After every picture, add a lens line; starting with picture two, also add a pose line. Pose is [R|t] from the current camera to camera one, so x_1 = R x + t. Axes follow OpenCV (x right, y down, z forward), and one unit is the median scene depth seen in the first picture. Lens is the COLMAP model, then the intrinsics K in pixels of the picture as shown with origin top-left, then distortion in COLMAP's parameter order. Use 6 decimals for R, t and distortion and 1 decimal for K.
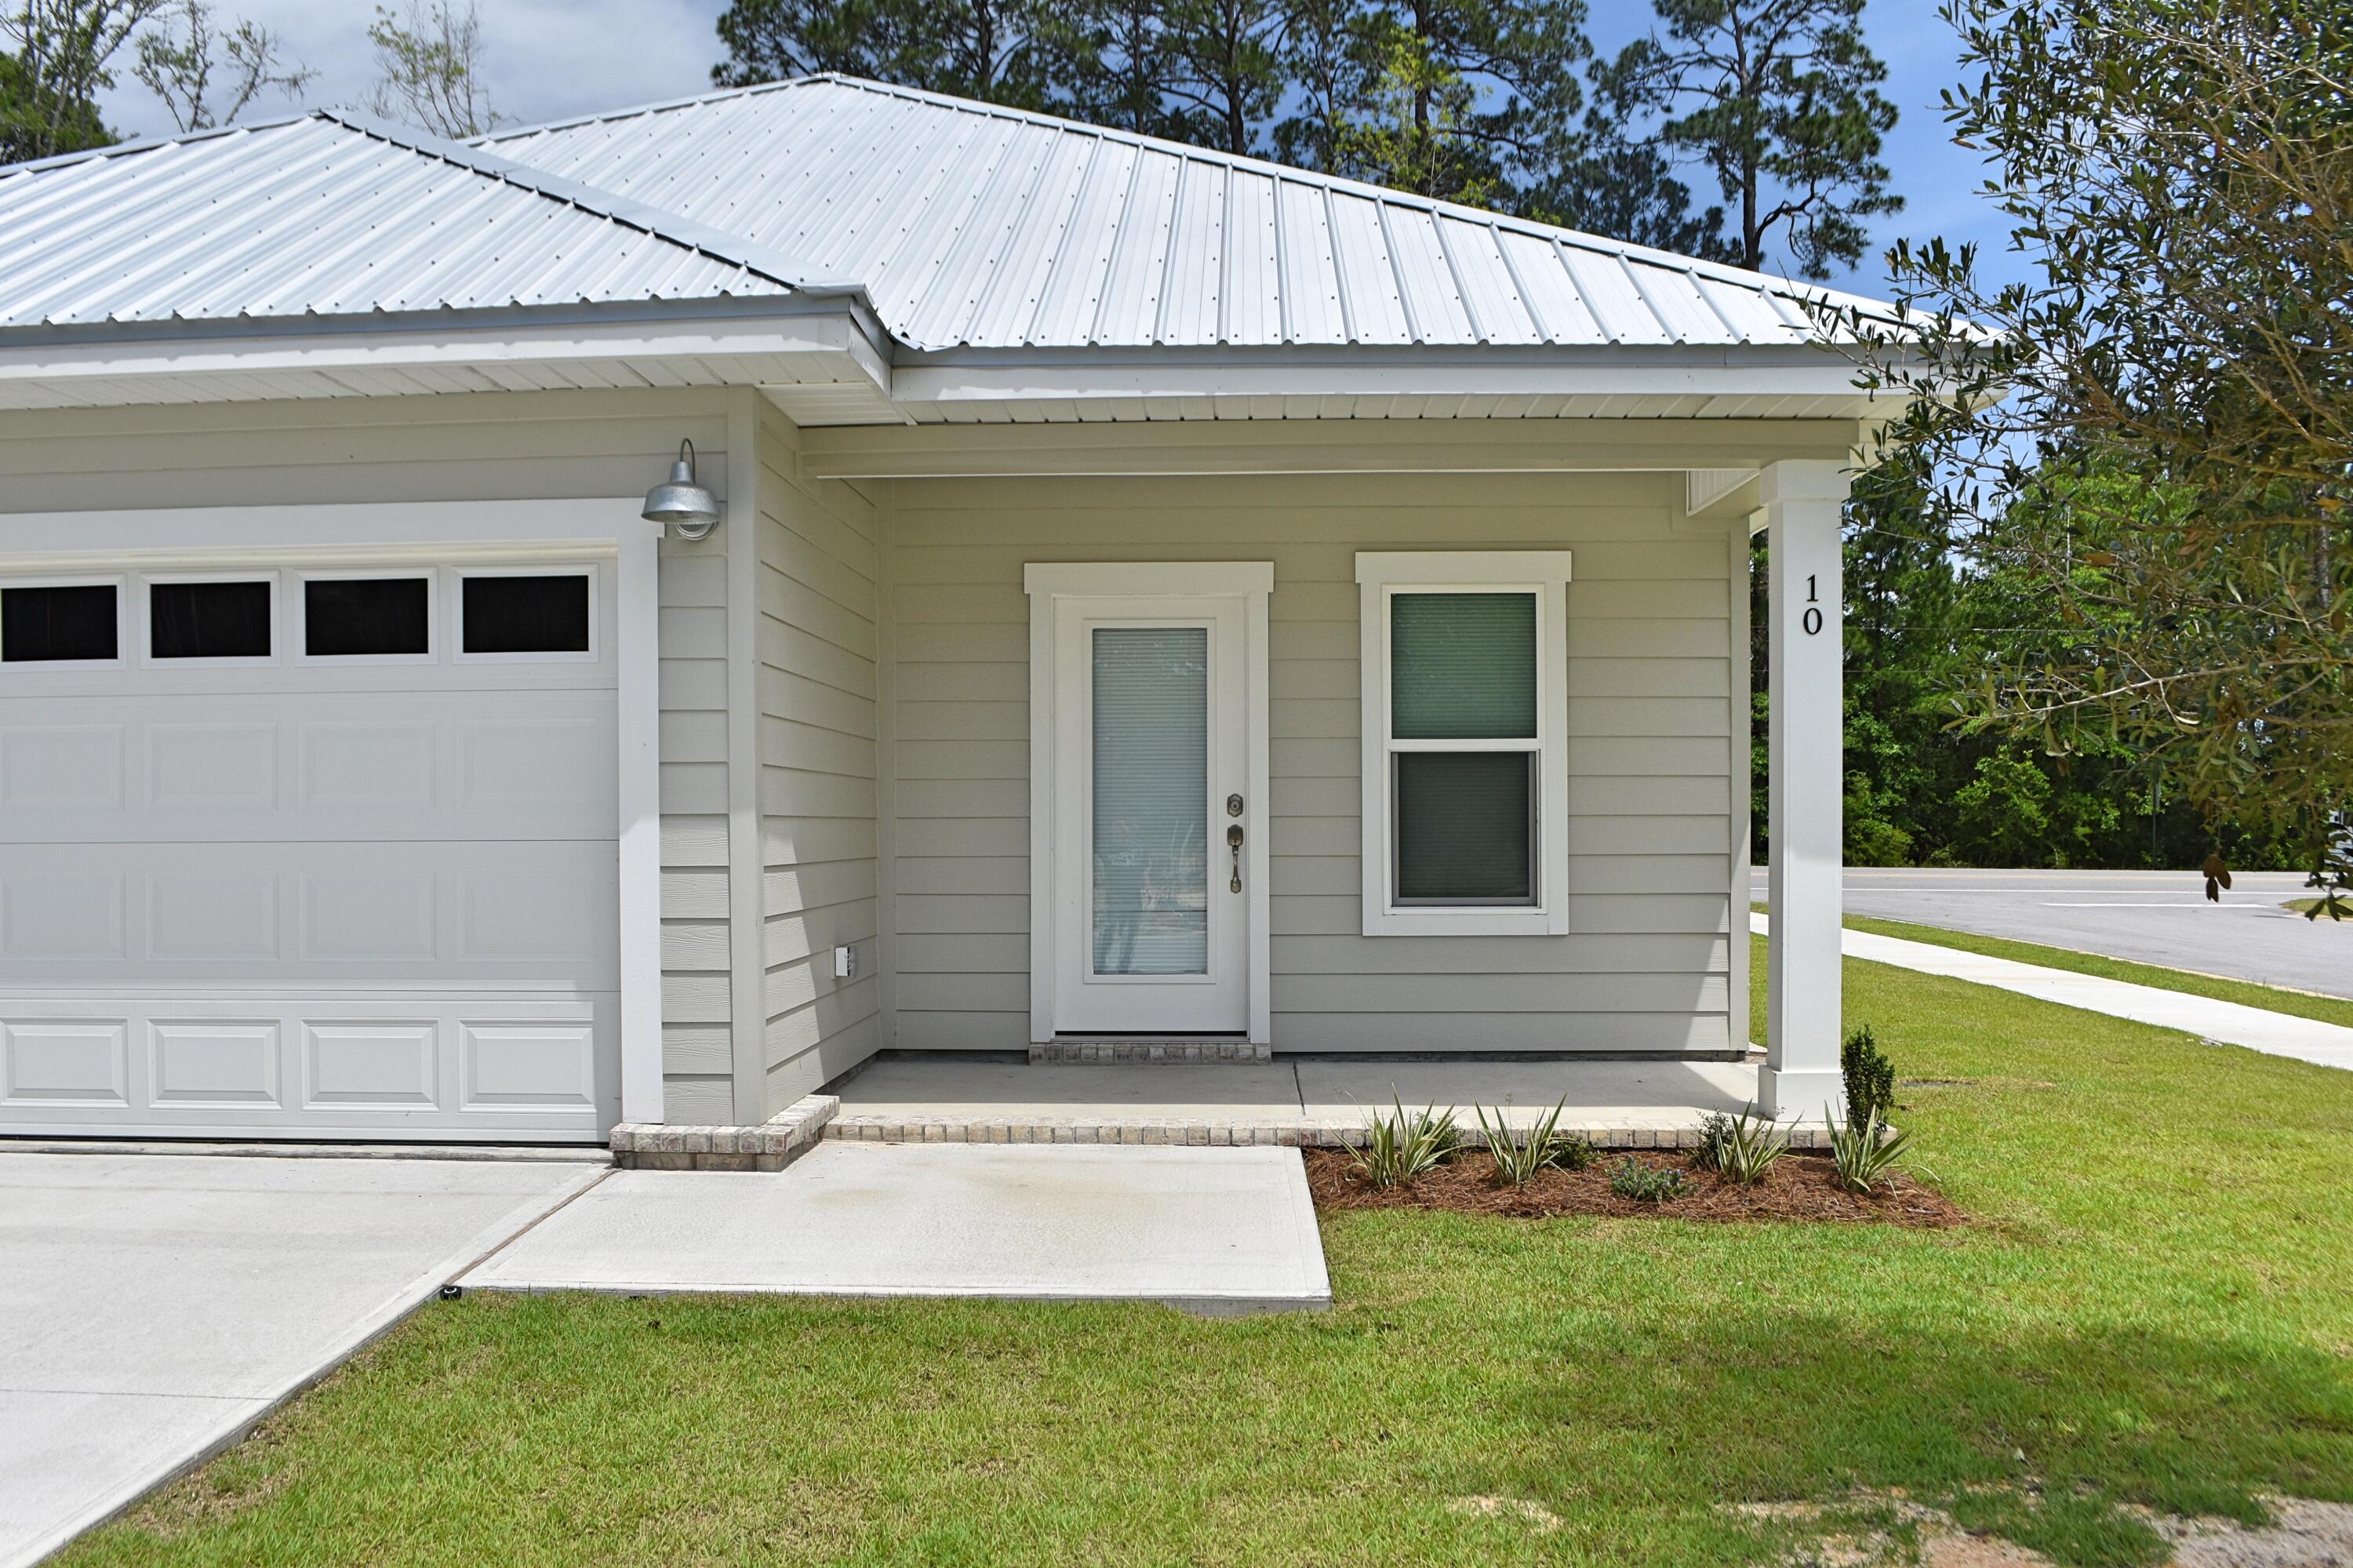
lens RADIAL K [[1893.7, 0, 1146.2], [0, 1893.7, 859.0], [0, 0, 1]] dist [-0.094161, 0.001931]
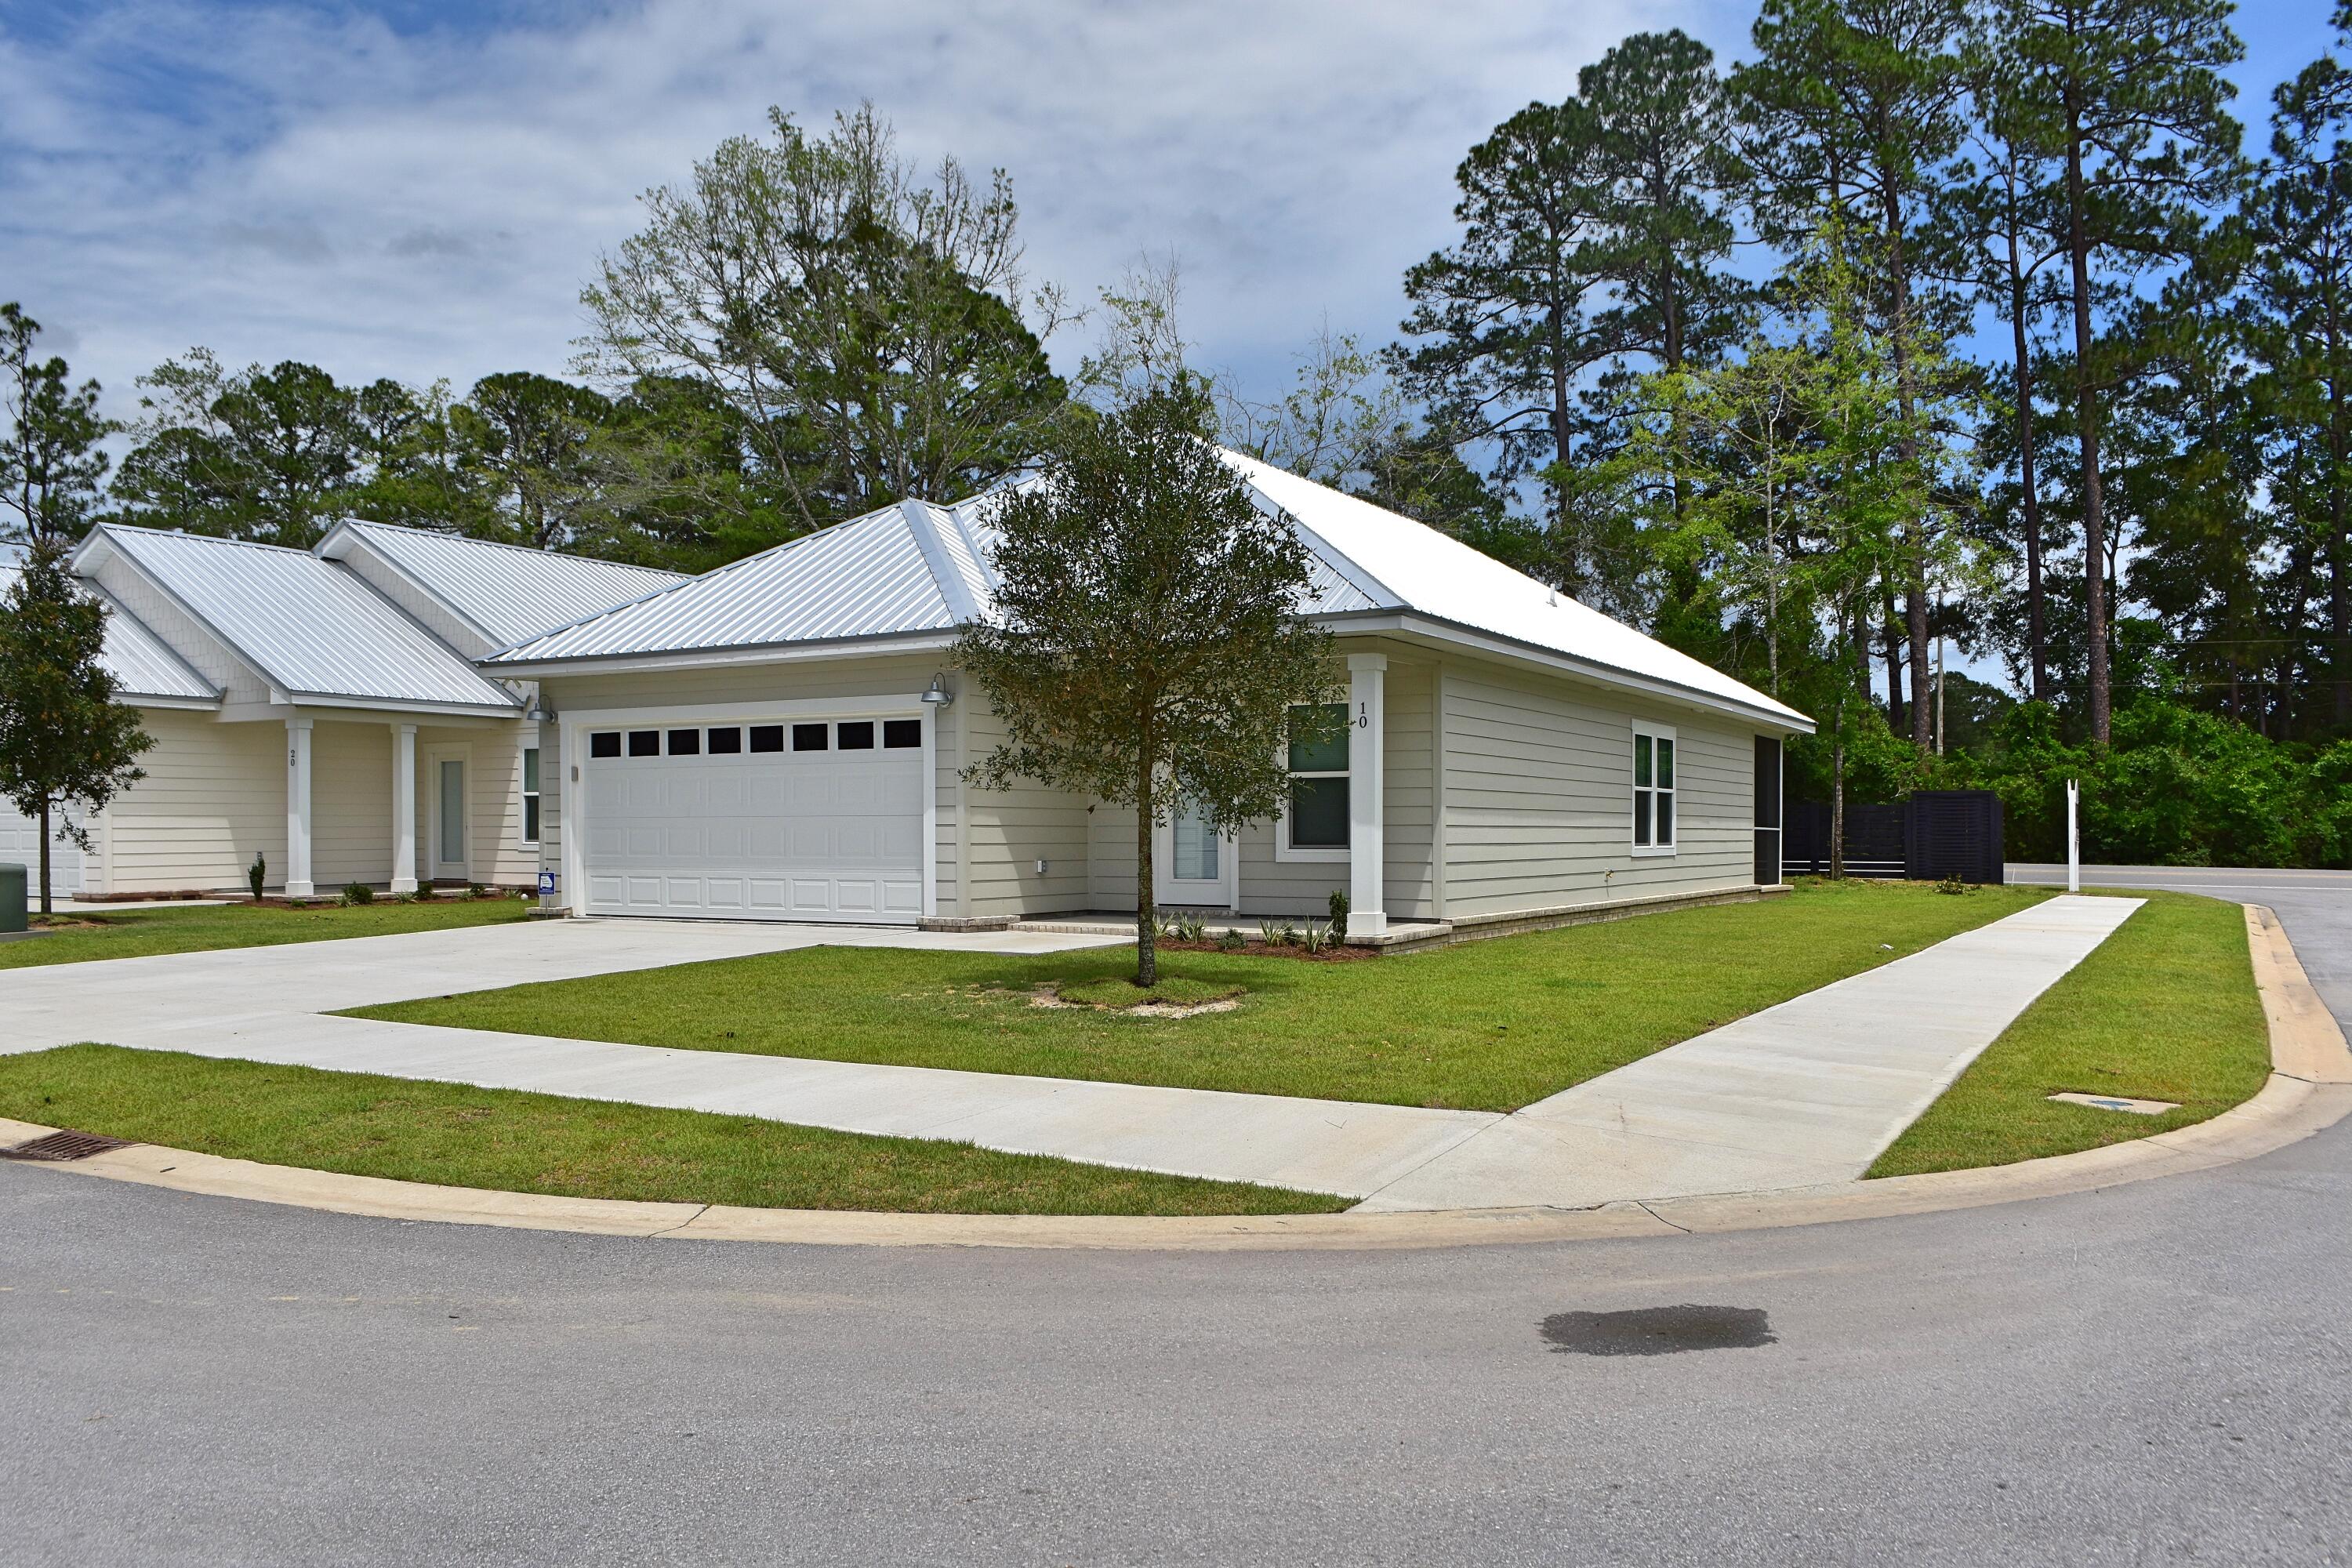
lens RADIAL K [[1809.9, 0, 1174.2], [0, 1809.9, 831.4], [0, 0, 1]] dist [-0.092424, 0.003345]
pose [[0.892327, 0.003697, -0.451374, 0.134476], [-0.011271, 0.999837, -0.014093, 0.005061], [0.451249, 0.017663, 0.892223, -0.131229]]
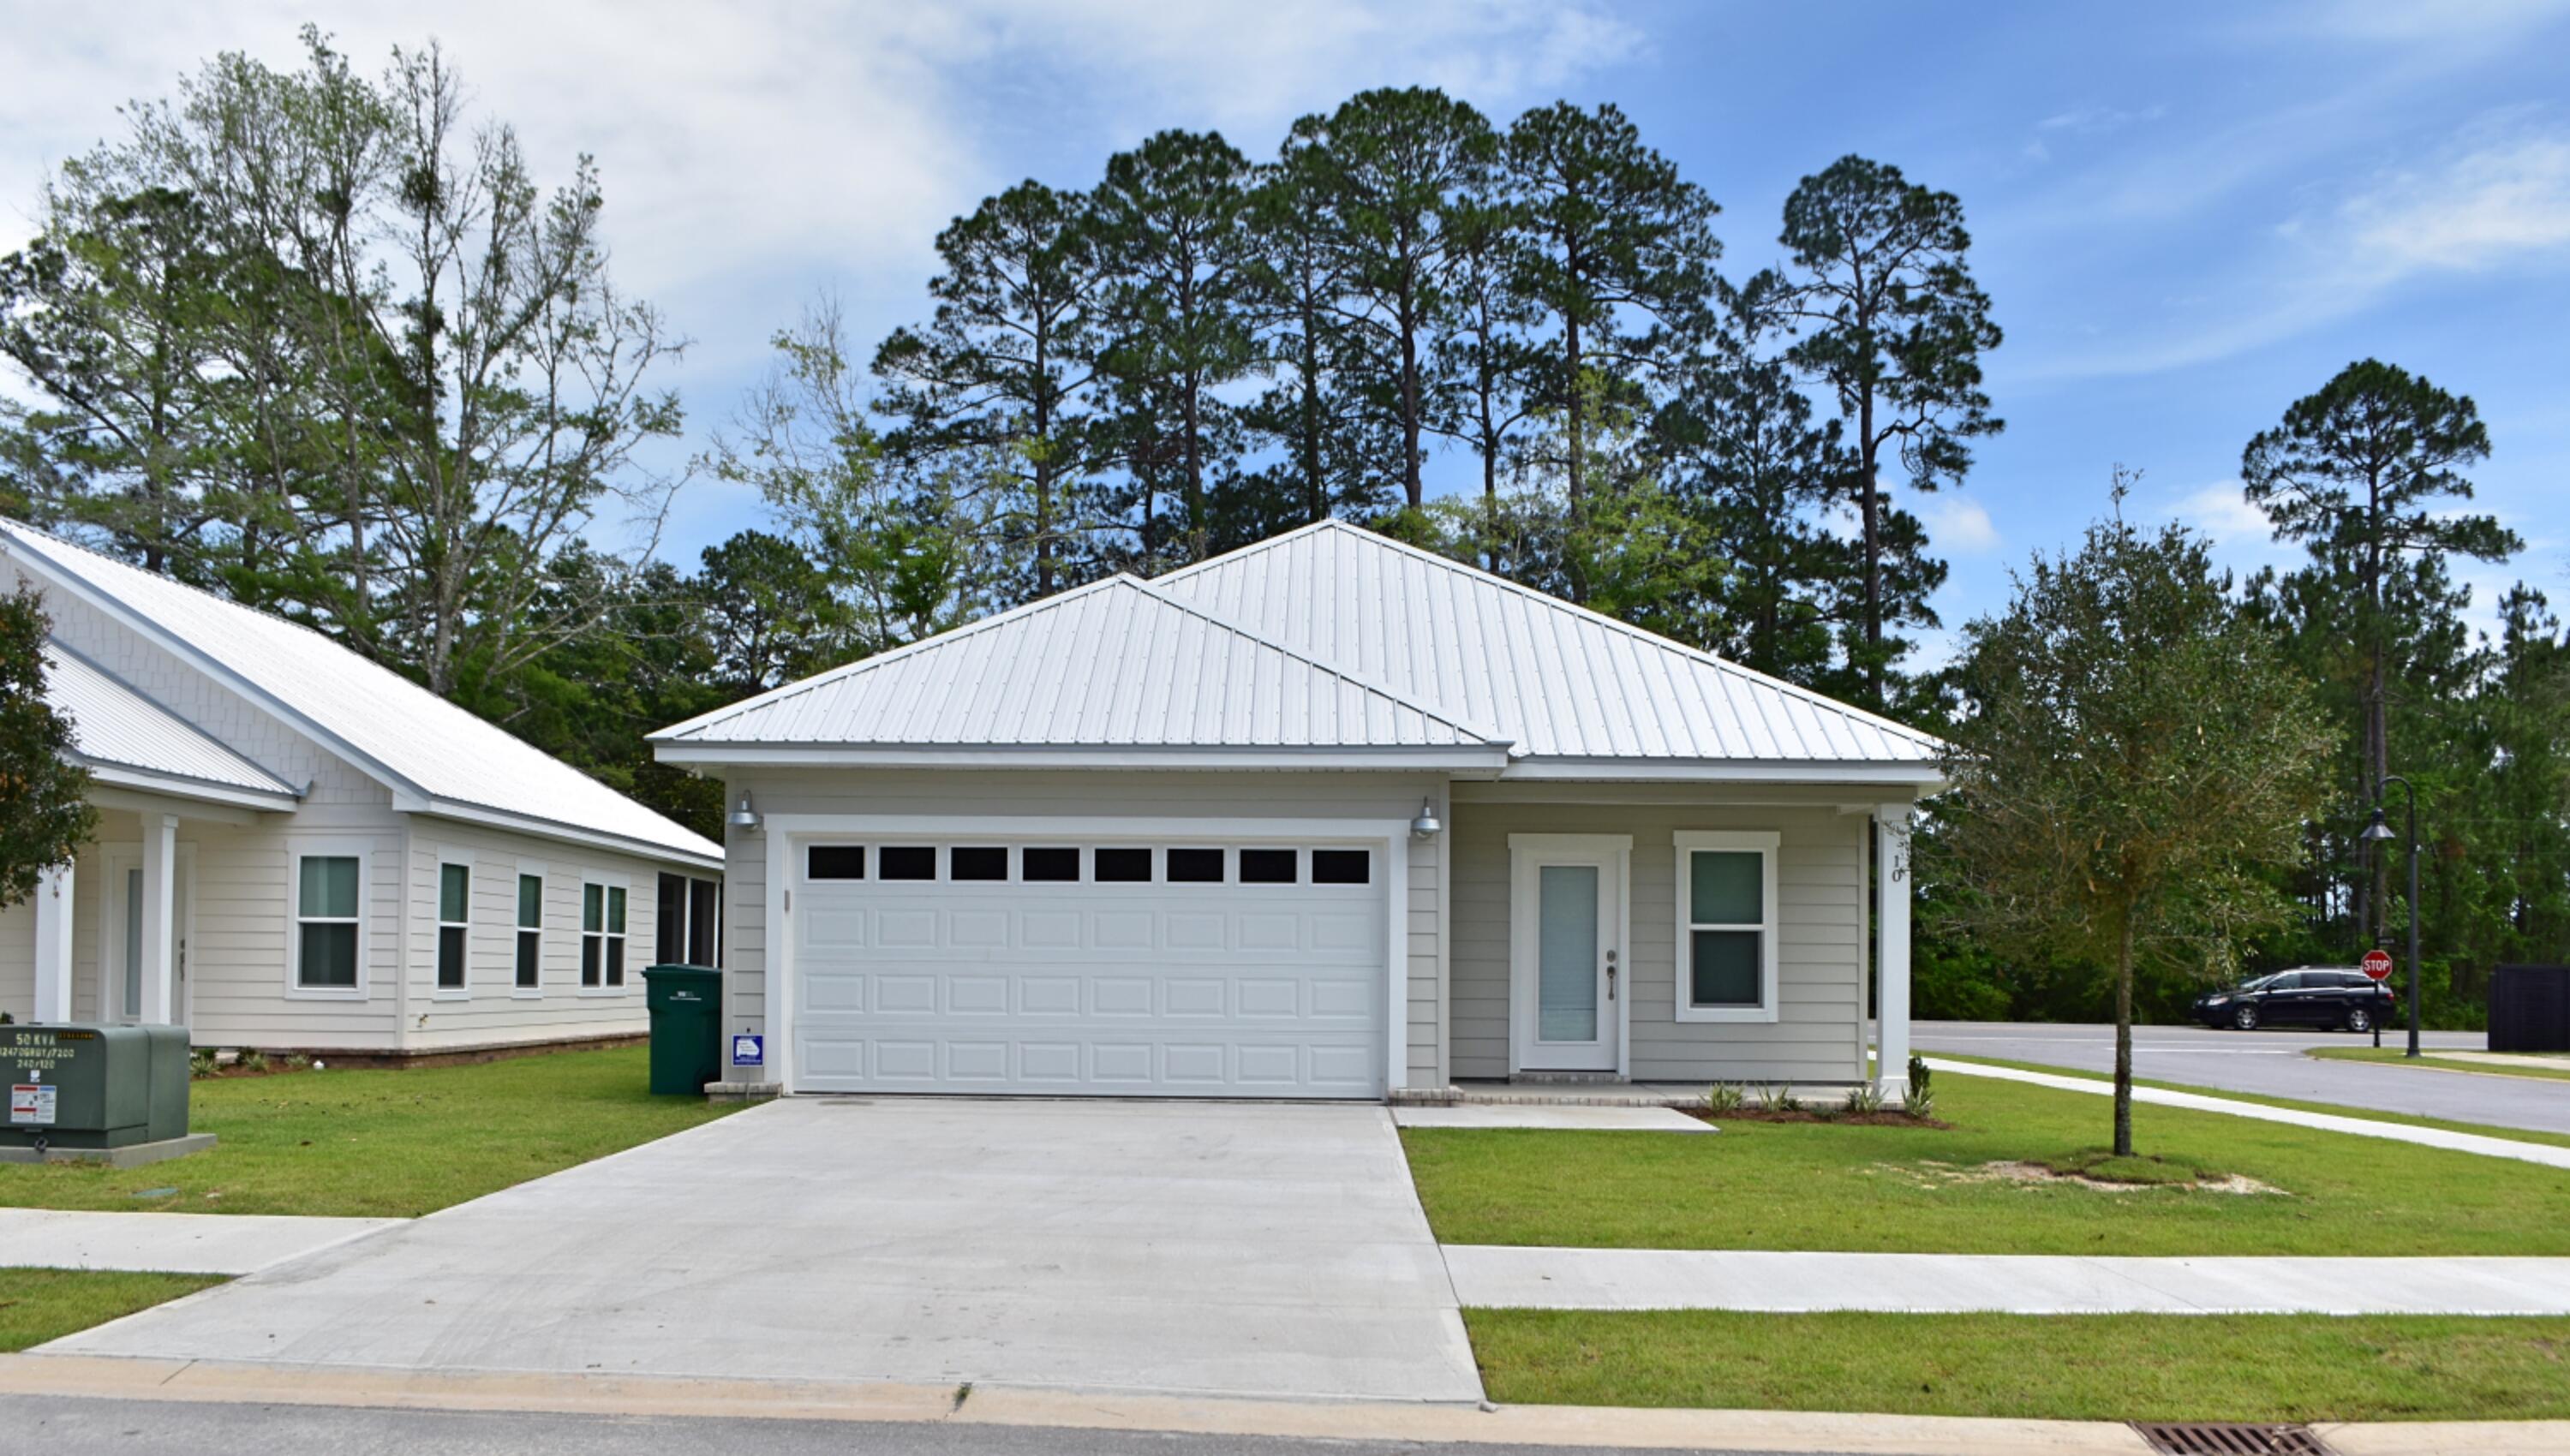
lens RADIAL K [[1998.8, 0, 1276.3], [0, 1998.8, 926.1], [0, 0, 1]] dist [-0.099261, -0.000952]
pose [[0.999596, 0.015362, 0.023922, -0.050644], [-0.014268, 0.998872, -0.045283, 0.005705], [-0.024591, 0.044923, 0.998688, -0.154315]]
